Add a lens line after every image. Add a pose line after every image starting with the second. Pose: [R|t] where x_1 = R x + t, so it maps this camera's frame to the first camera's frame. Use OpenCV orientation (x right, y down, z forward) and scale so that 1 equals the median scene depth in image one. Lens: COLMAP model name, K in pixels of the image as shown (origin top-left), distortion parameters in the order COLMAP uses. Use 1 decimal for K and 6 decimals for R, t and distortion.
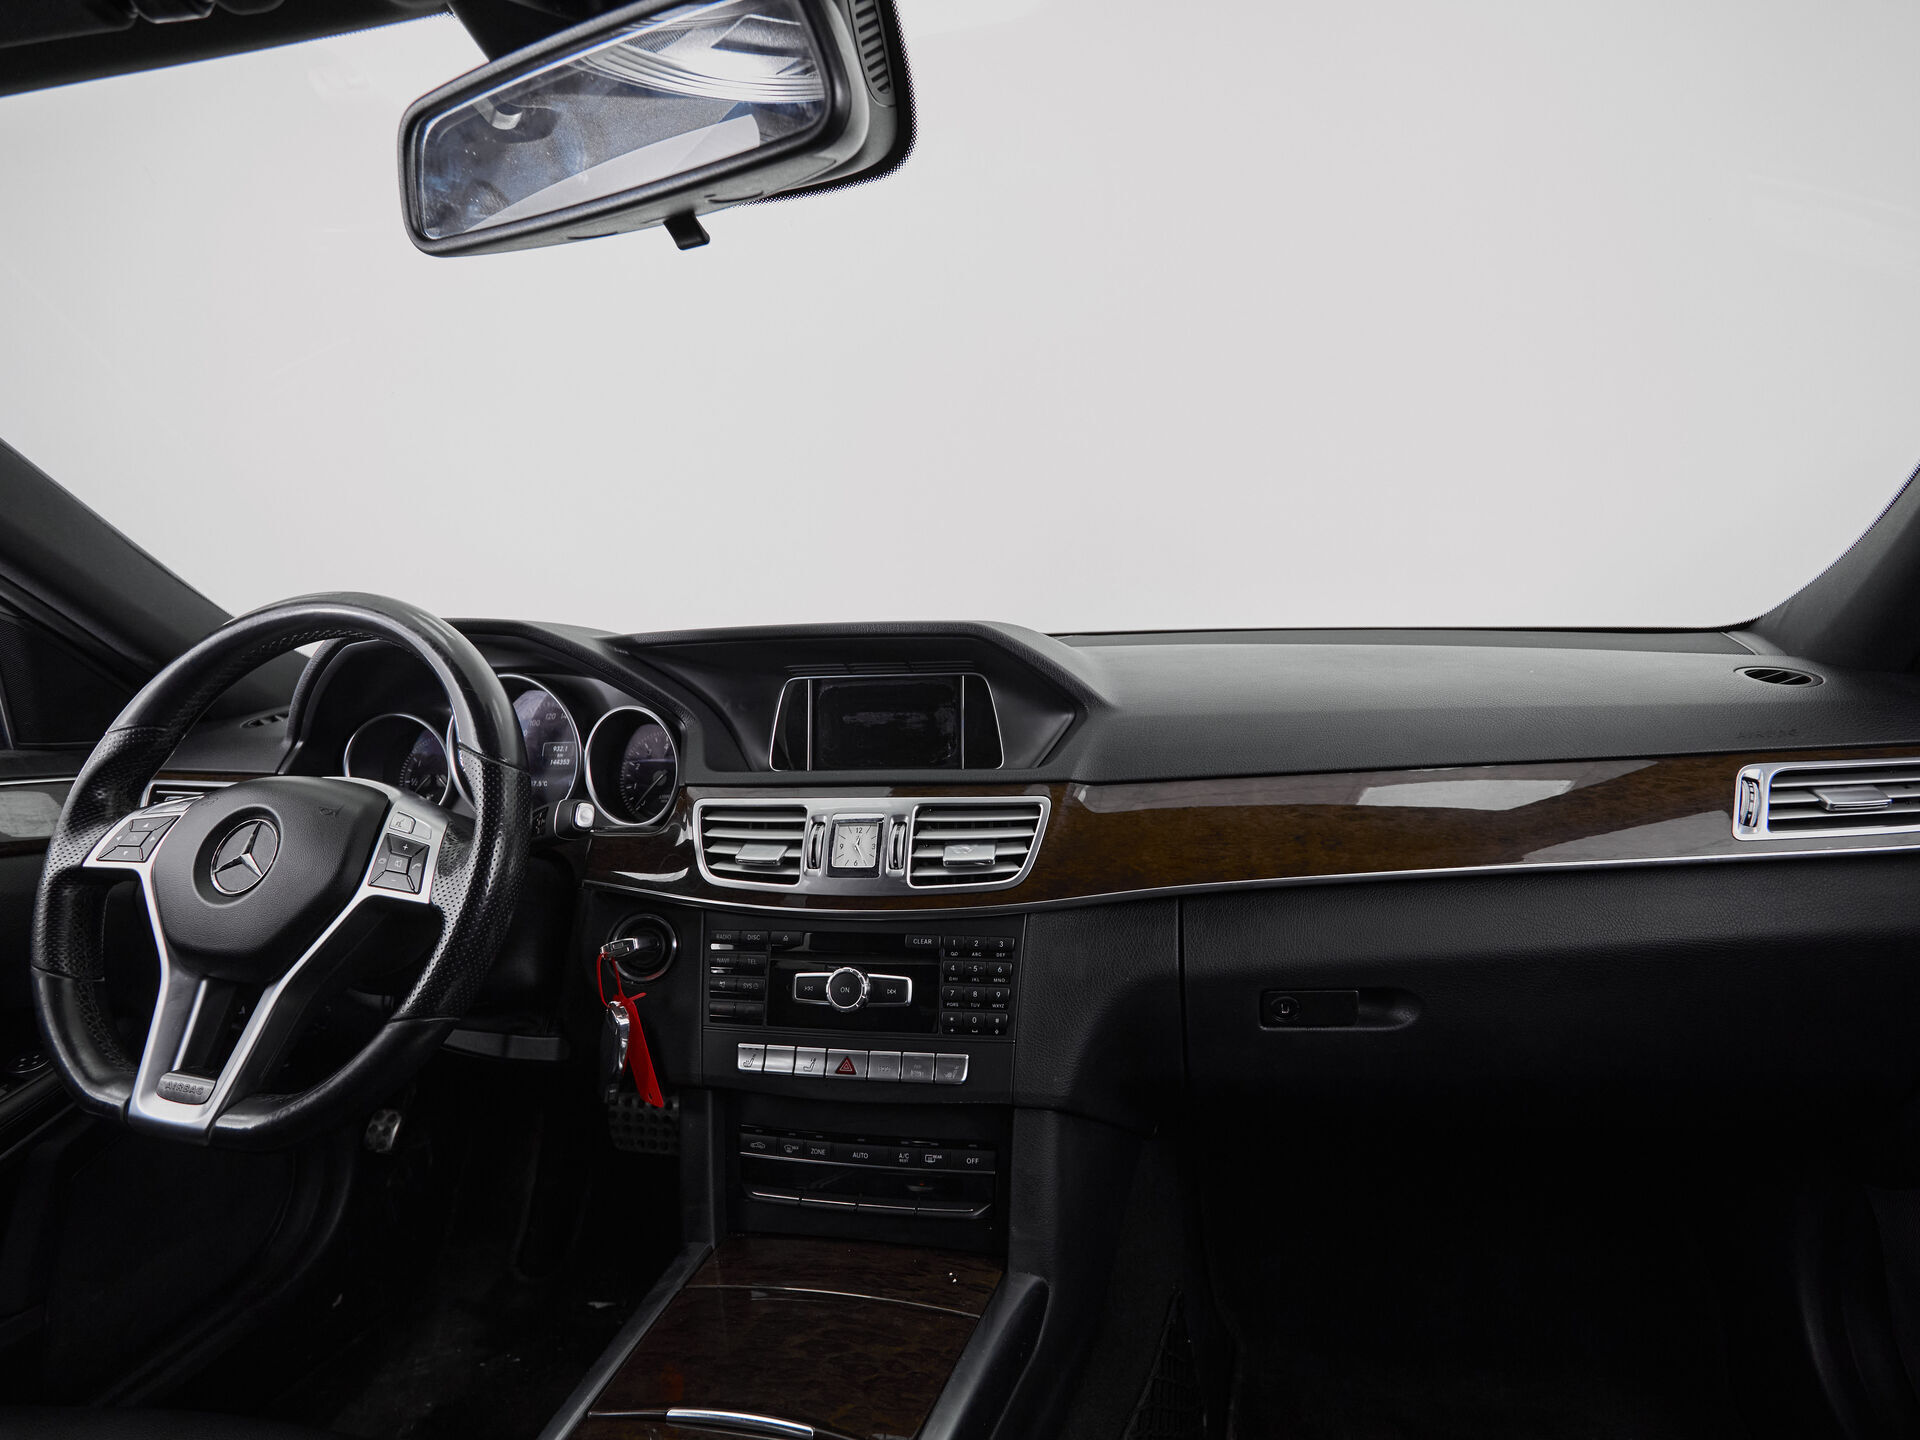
lens RADIAL K [[1050.4, 0, 981.0], [0, 1050.4, 716.7], [0, 0, 1]] dist [-0.004192, -0.000554]
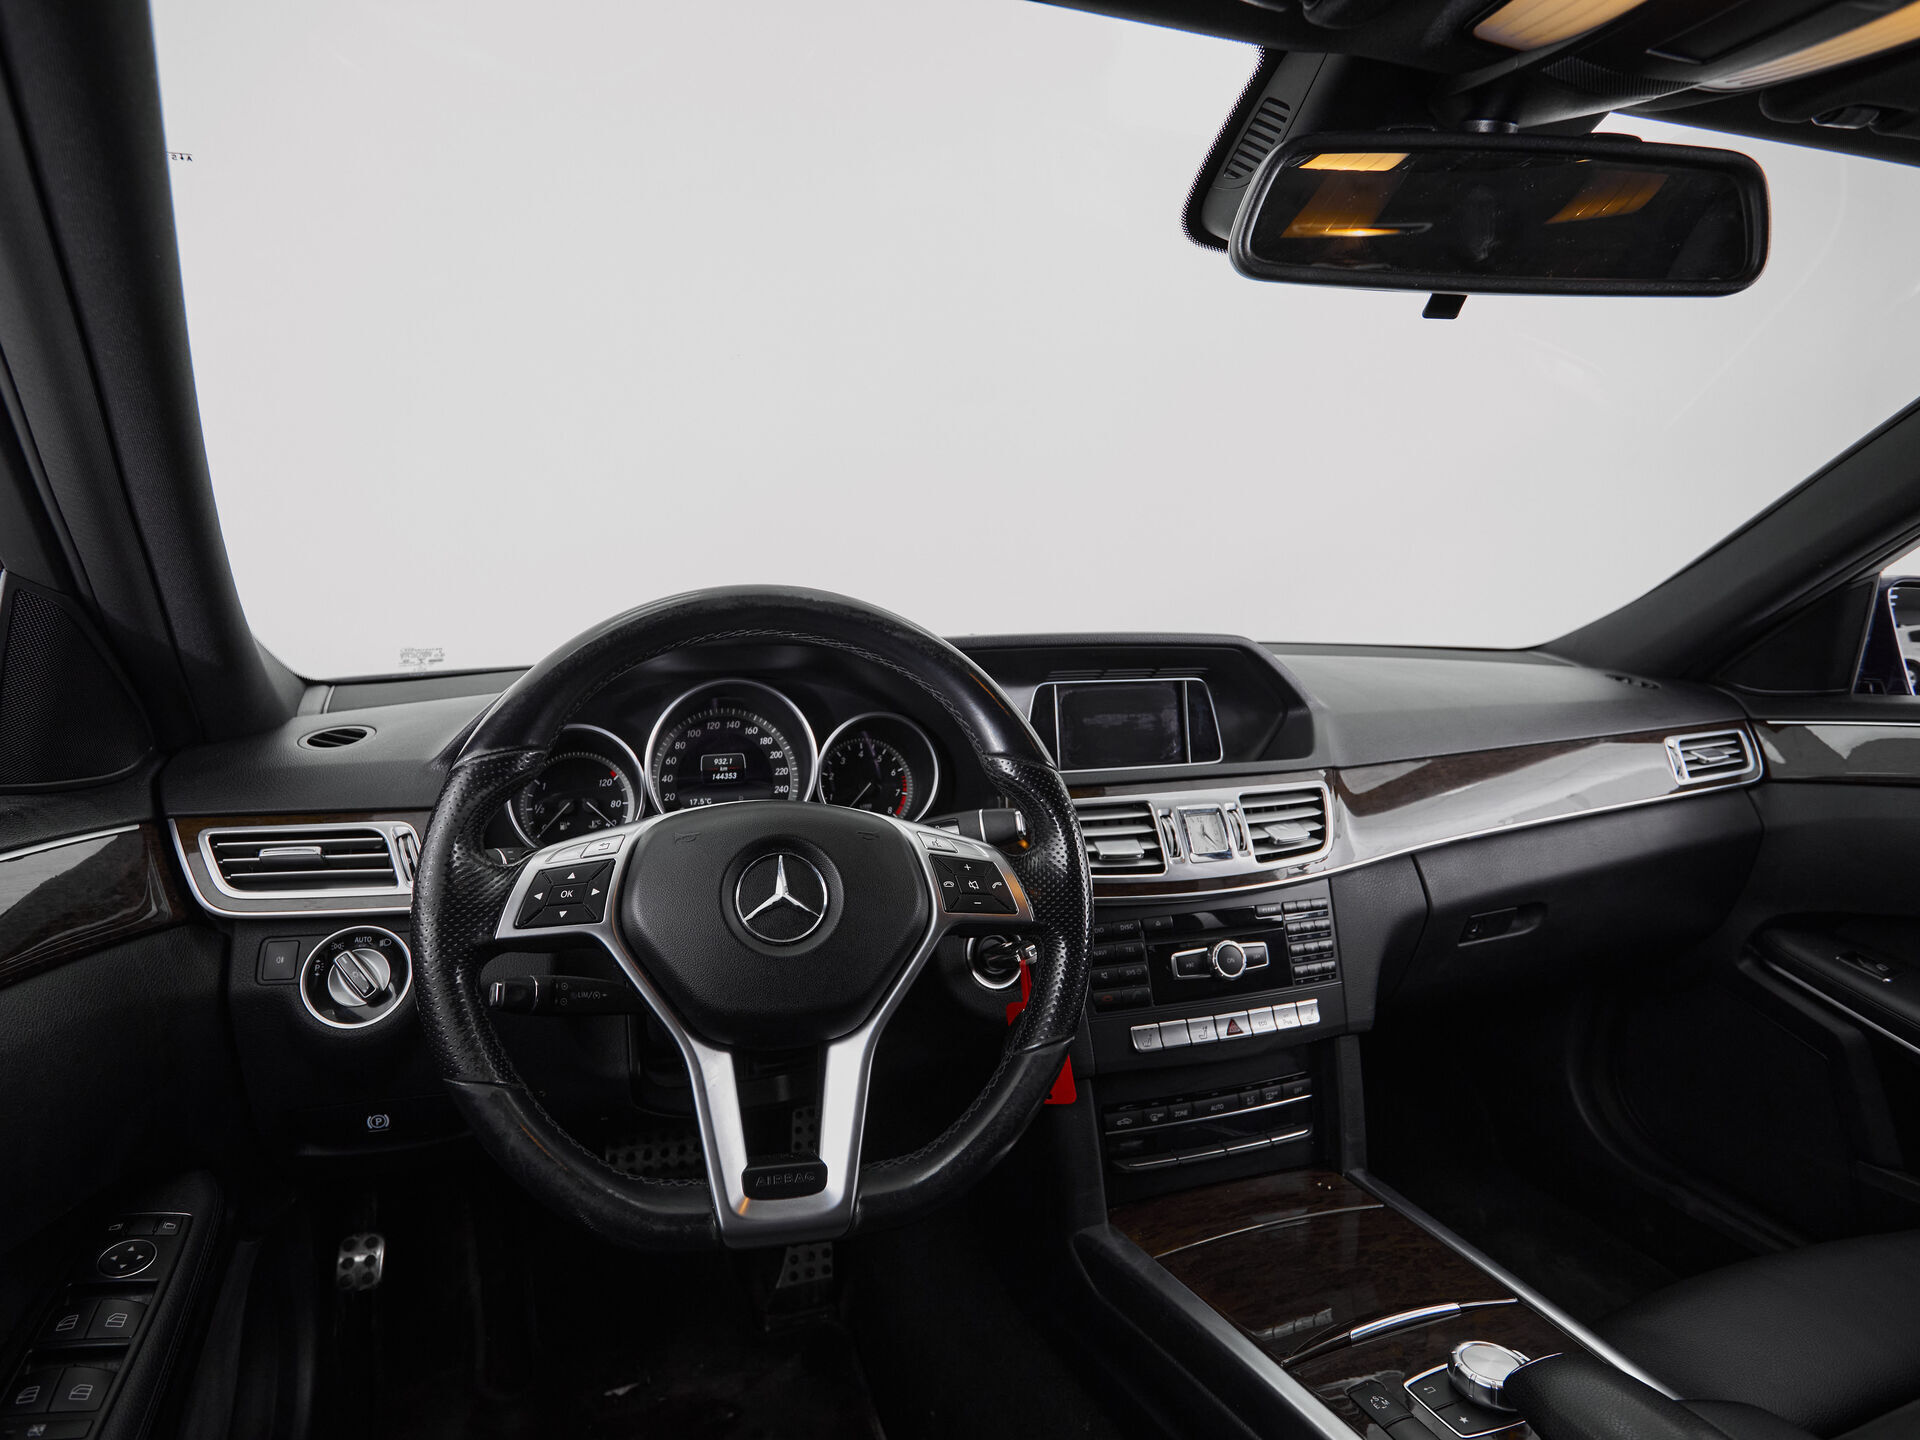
lens RADIAL K [[1014.9, 0, 927.5], [0, 1014.9, 717.8], [0, 0, 1]] dist [-0.006187, -0.000664]
pose [[0.863440, -0.018662, 0.504107, -0.926066], [0.017769, 0.999820, 0.006579, -0.012791], [-0.504139, 0.003277, 0.863616, 0.216479]]
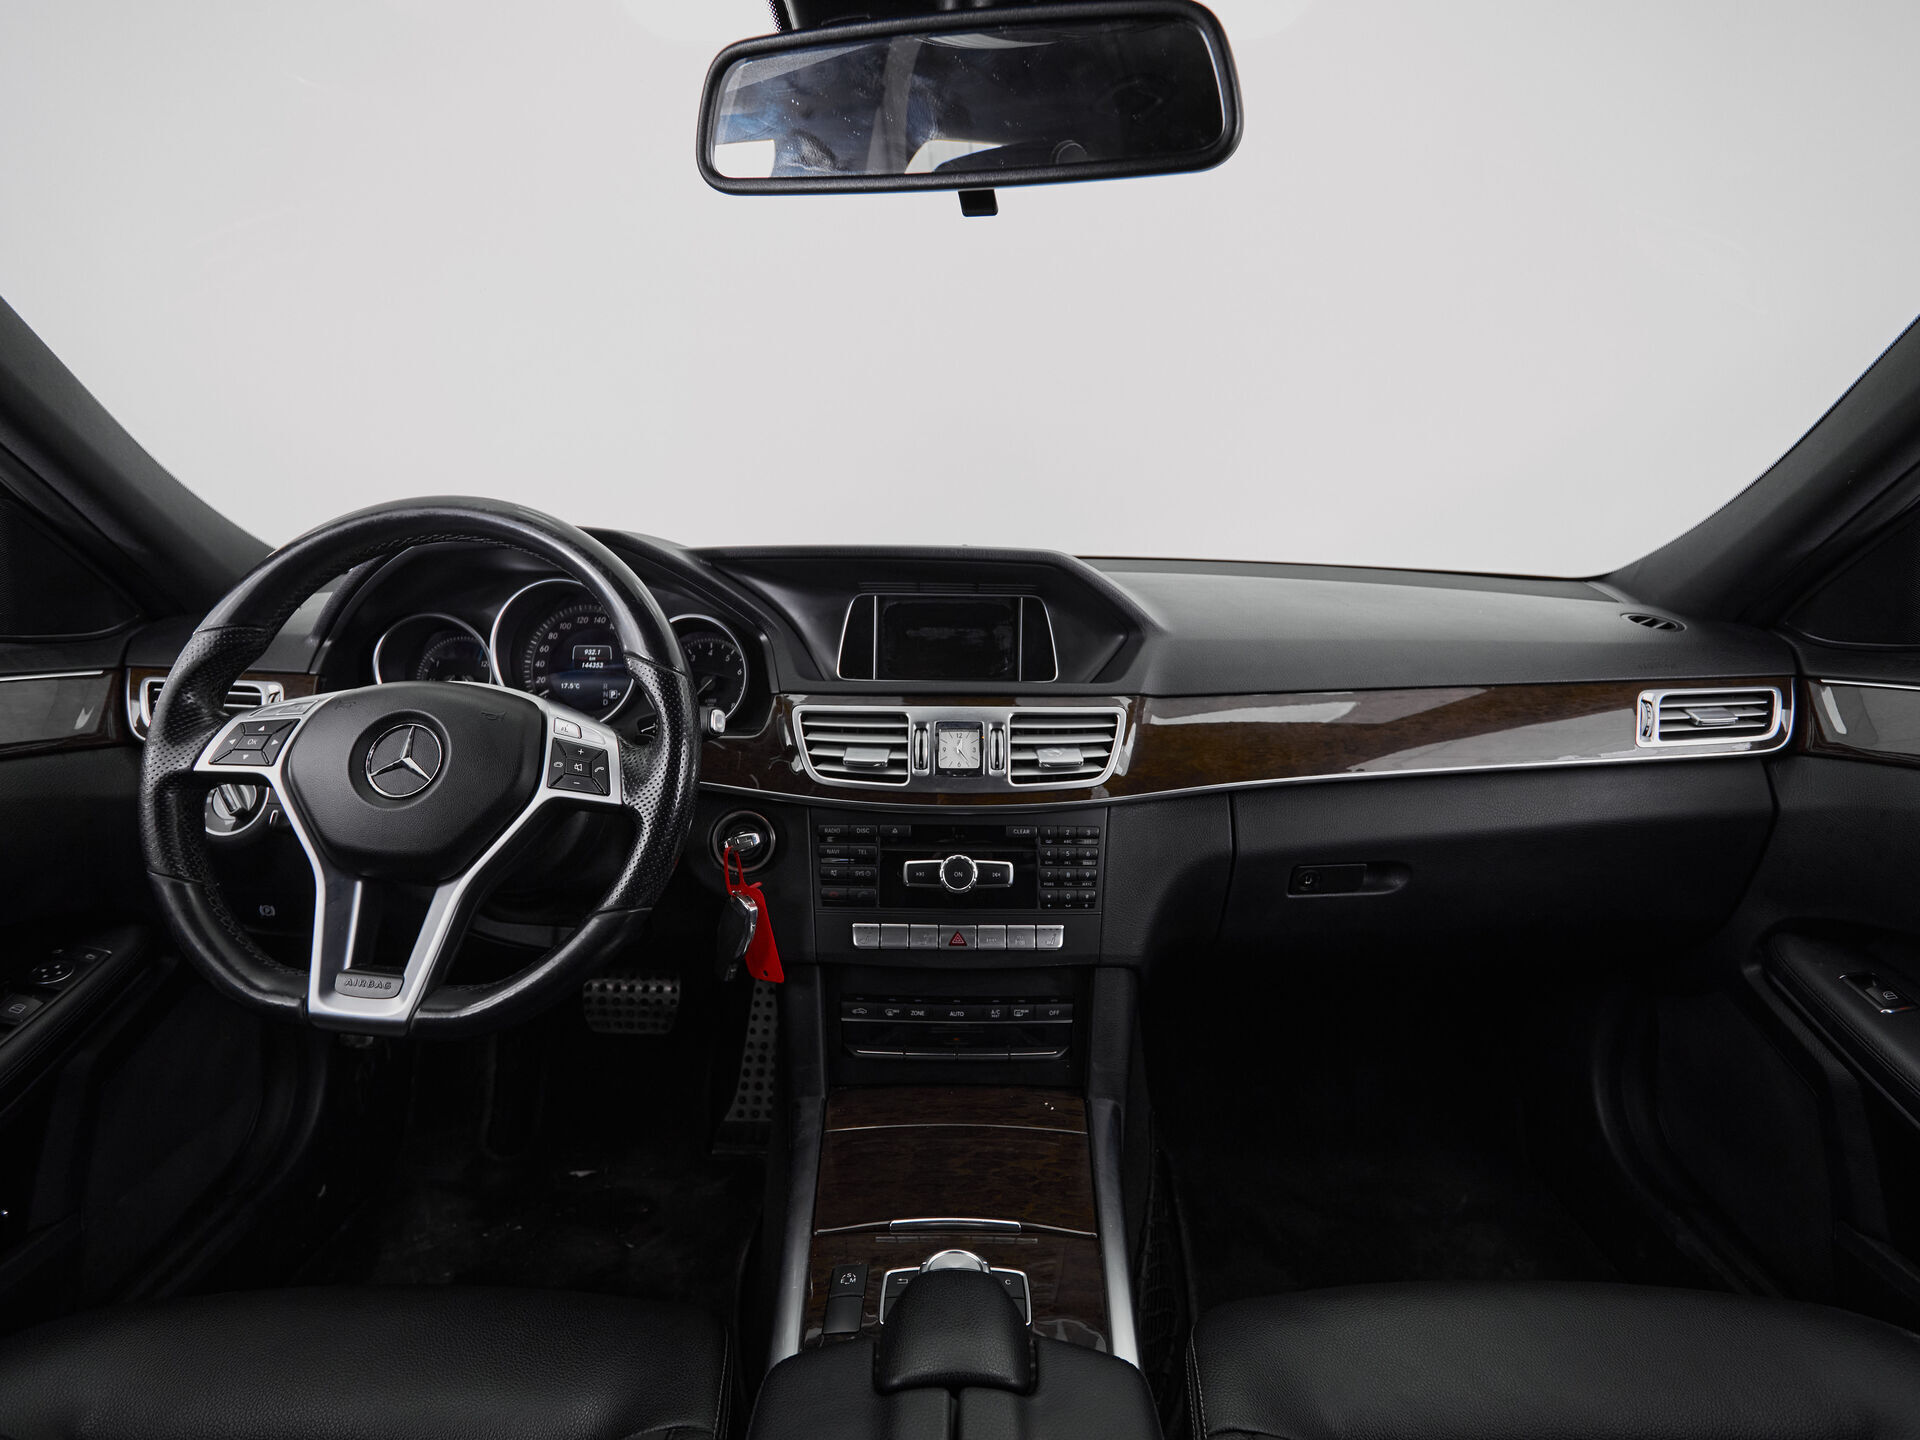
lens RADIAL K [[1019.0, 0, 960.0], [0, 1019.0, 720.0], [0, 0, 1]] dist [-0.004155, -0.001030]
pose [[0.975852, 0.007112, 0.218315, -0.360661], [-0.029627, 0.994543, 0.100033, -0.018101], [-0.216412, -0.104085, 0.970738, -0.060671]]
